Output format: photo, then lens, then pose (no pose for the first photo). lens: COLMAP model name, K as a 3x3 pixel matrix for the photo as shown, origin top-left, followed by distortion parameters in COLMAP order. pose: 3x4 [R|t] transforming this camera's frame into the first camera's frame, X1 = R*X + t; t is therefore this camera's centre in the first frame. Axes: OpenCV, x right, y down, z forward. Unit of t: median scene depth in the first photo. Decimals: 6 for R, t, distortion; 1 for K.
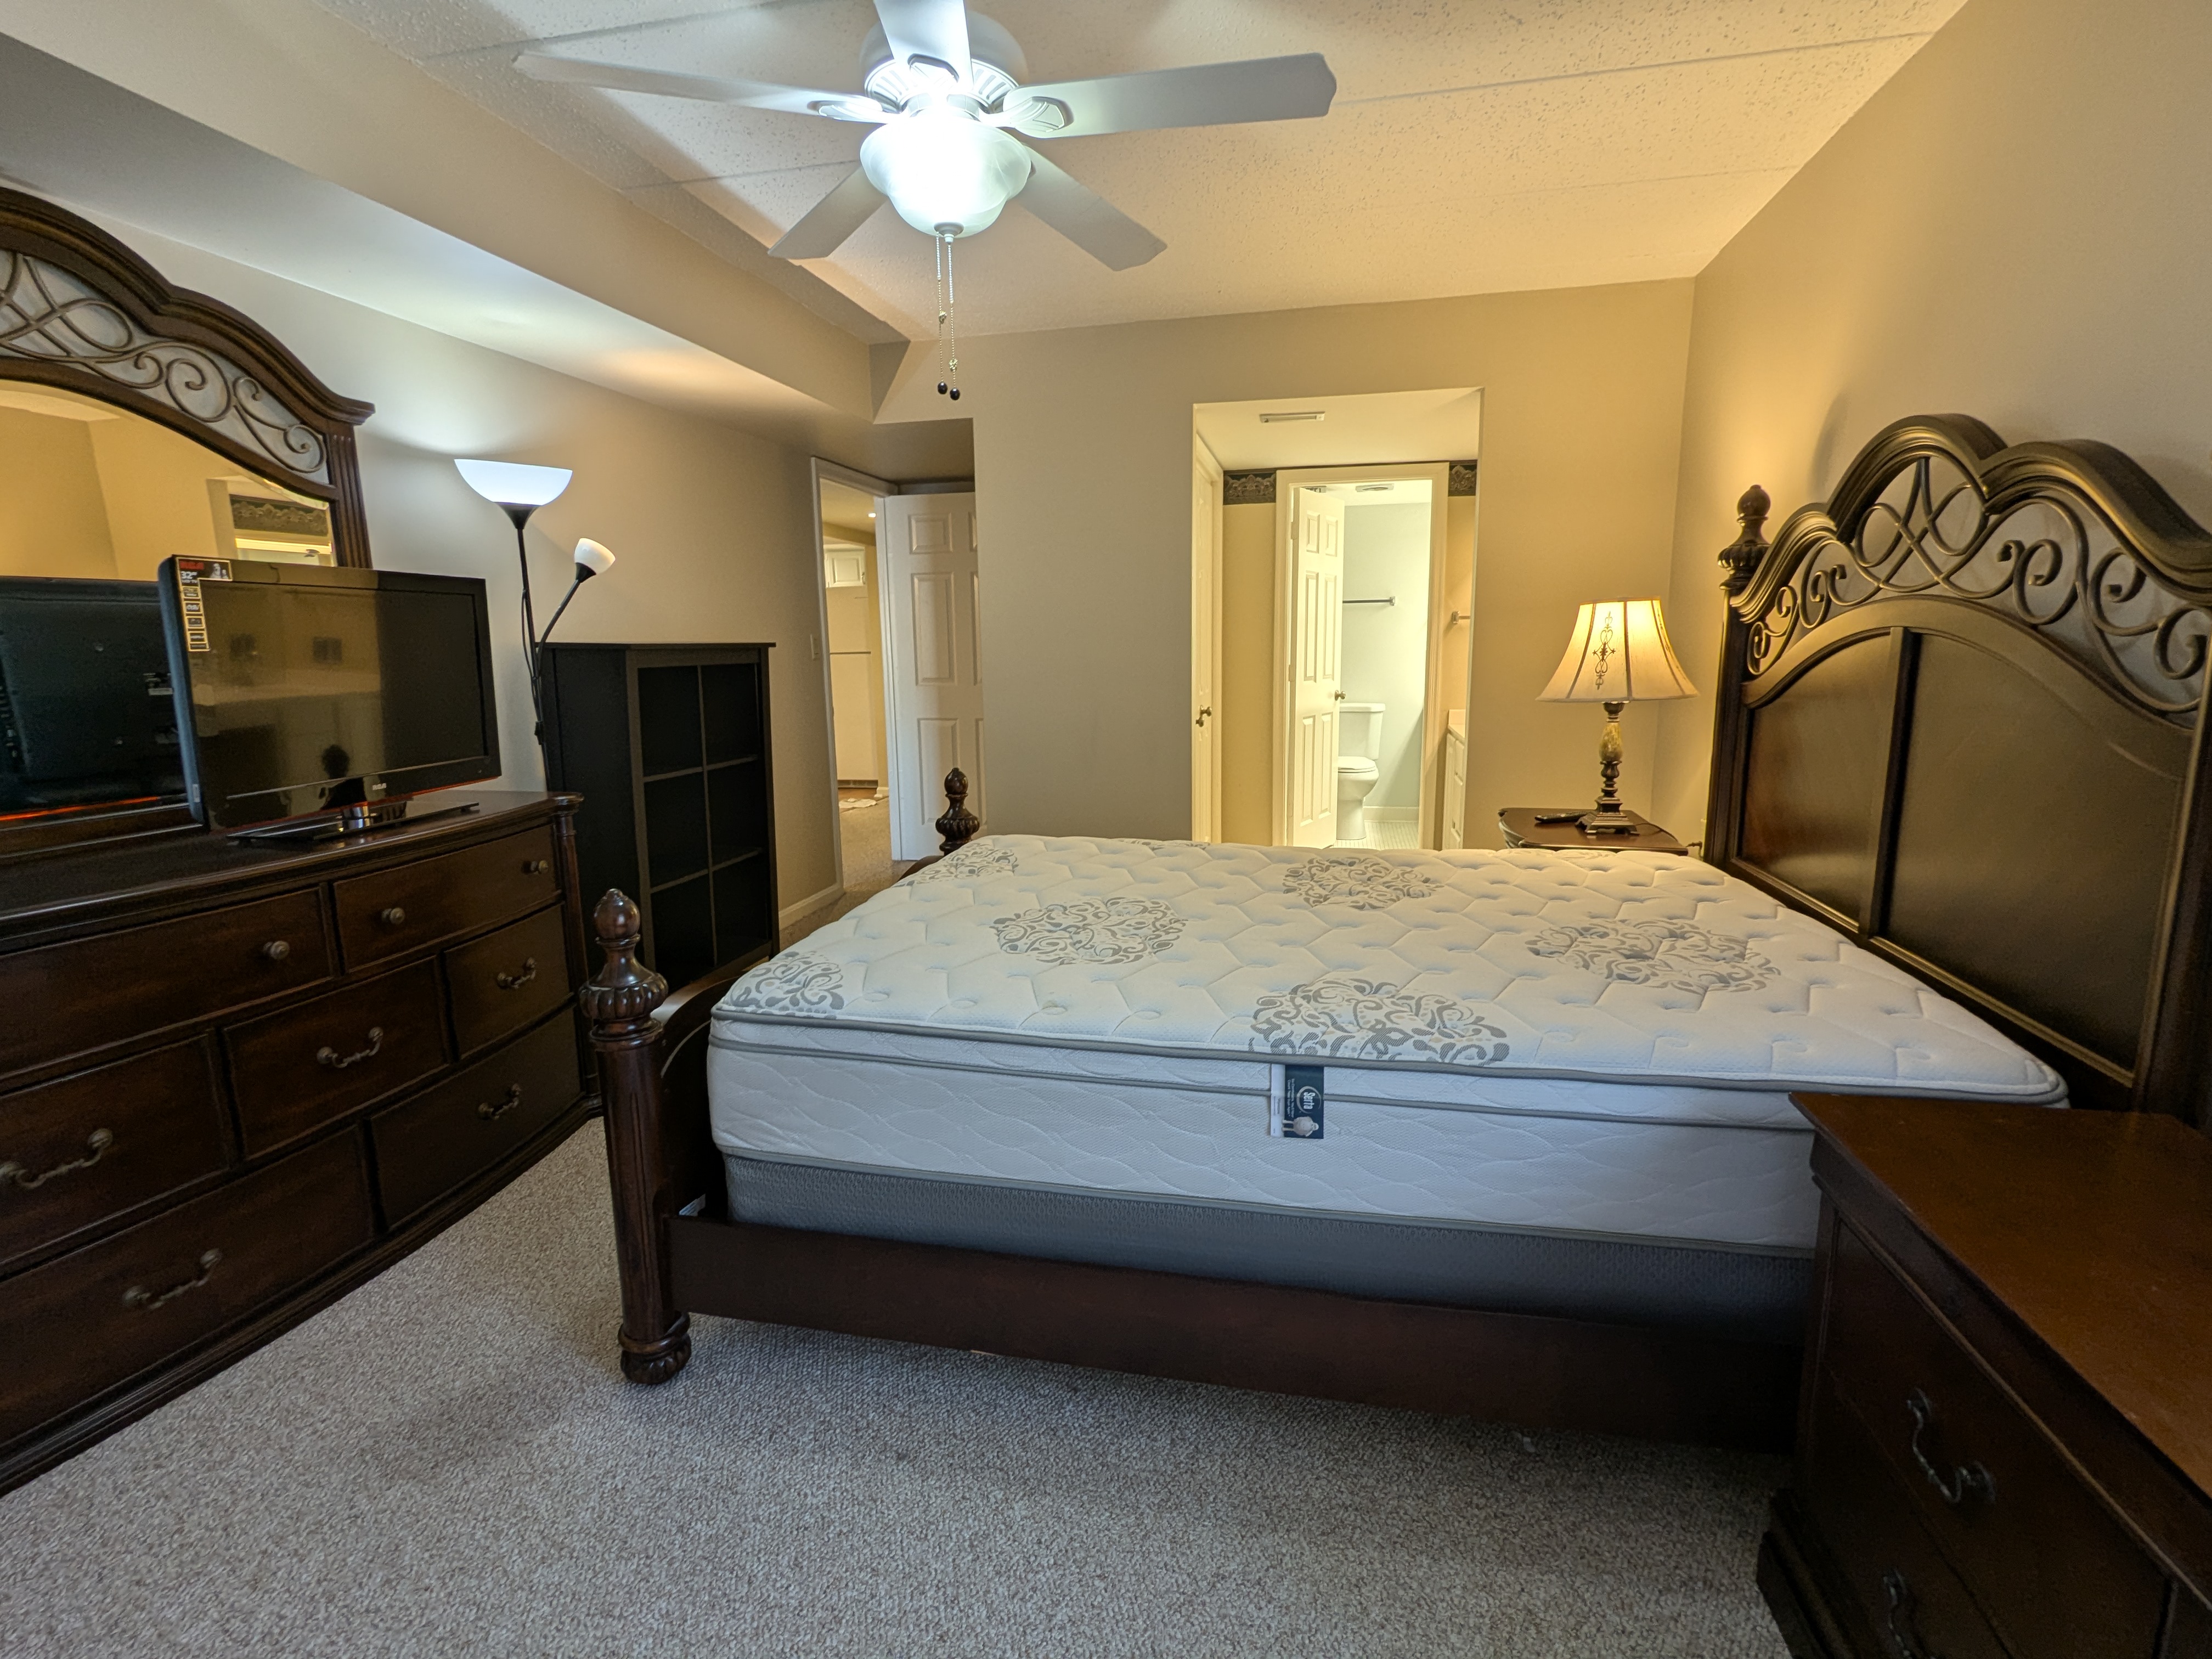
lens RADIAL K [[1043.3, 0, 1108.7], [0, 1043.3, 825.8], [0, 0, 1]] dist [-0.002954, 0.002746]
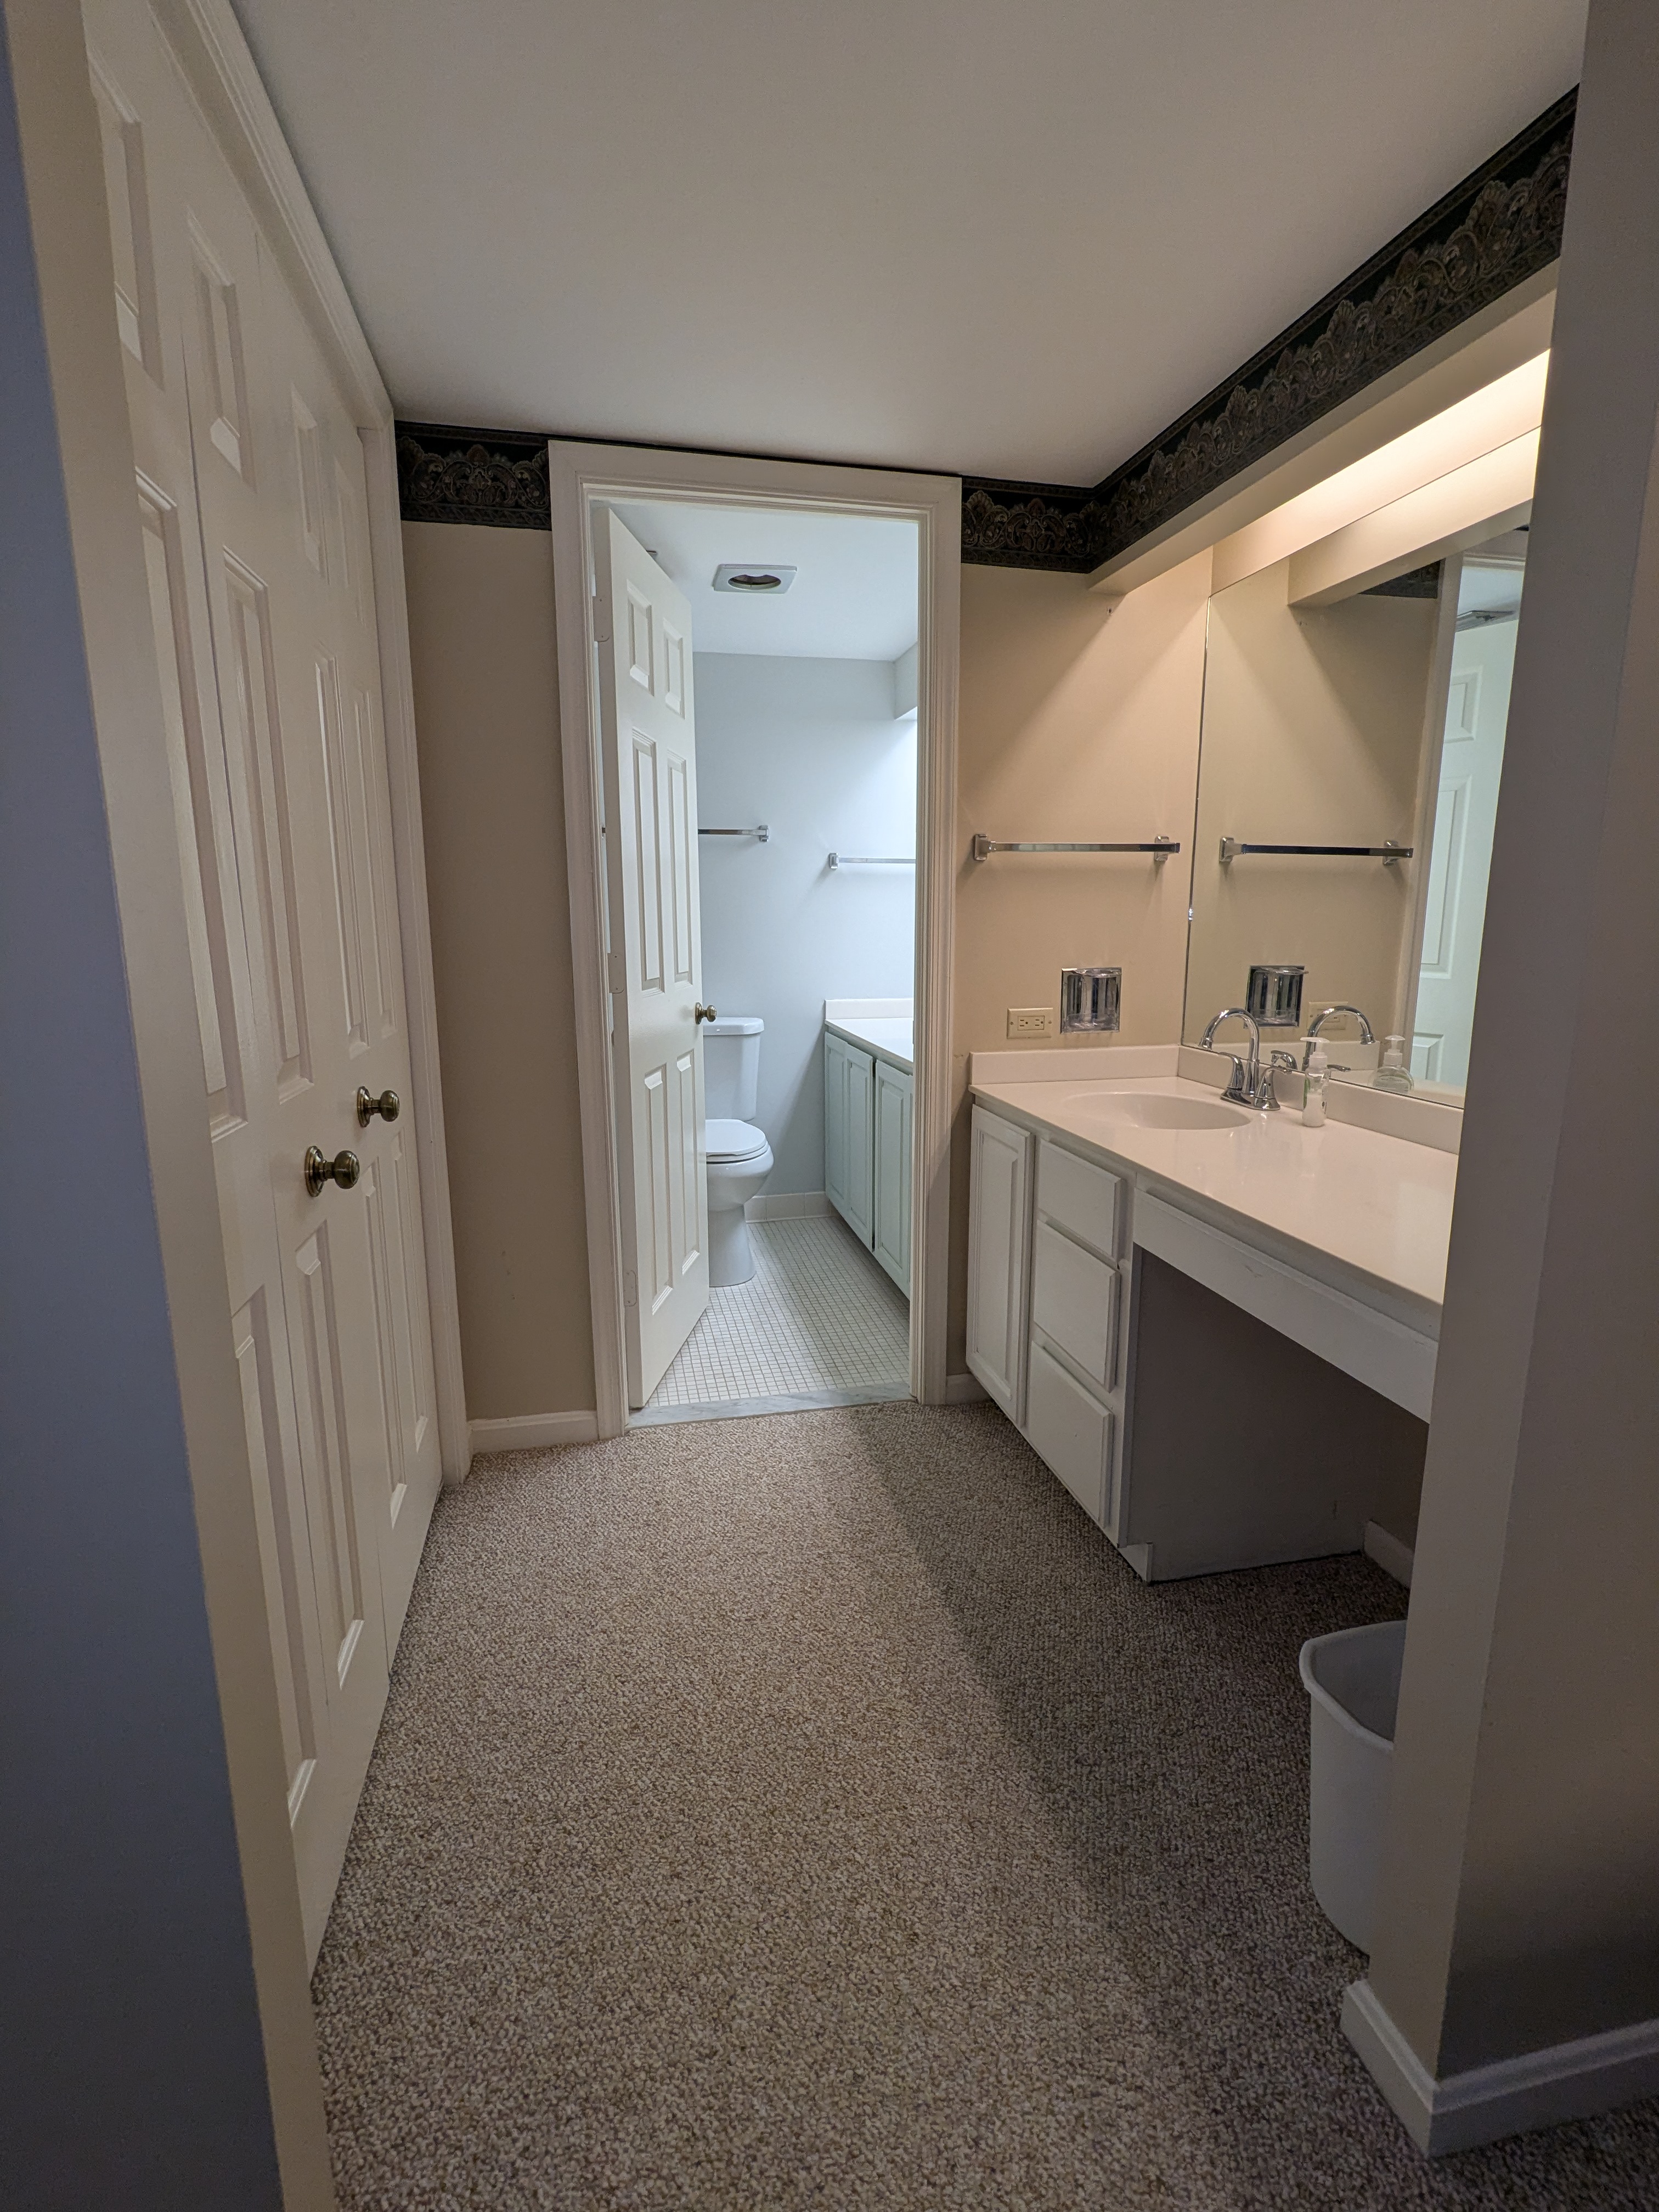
lens RADIAL K [[1041.0, 0, 839.1], [0, 1041.0, 1109.3], [0, 0, 1]] dist [-0.000469, -0.000632]
pose [[0.905626, -0.066641, 0.418807, 0.081375], [0.063207, 0.997756, 0.022086, -0.098858], [-0.419339, 0.006470, 0.907806, 0.604062]]
